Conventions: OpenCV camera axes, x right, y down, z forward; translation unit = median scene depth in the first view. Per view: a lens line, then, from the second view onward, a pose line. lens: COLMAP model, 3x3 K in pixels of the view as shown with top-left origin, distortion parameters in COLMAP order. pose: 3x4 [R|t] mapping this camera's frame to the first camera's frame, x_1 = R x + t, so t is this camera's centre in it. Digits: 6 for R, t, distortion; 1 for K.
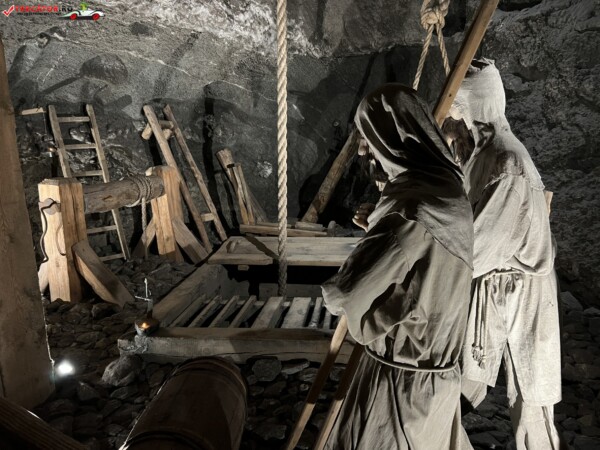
lens RADIAL K [[463.0, 0, 299.1], [0, 463.0, 227.6], [0, 0, 1]] dist [0.008350, -0.014154]
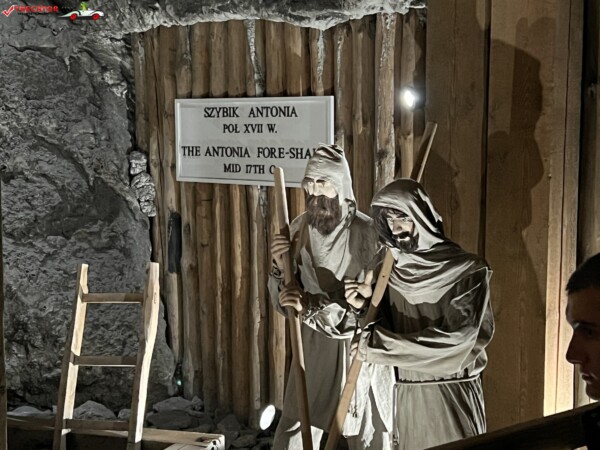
lens RADIAL K [[1146.5, 0, 301.8], [0, 1146.5, 222.2], [0, 0, 1]] dist [0.102431, 0.000000]
pose [[0.258701, -0.071381, 0.963316, -1.049951], [0.194747, 0.980642, 0.020365, -0.107725], [-0.946122, 0.182334, 0.267594, 0.144811]]
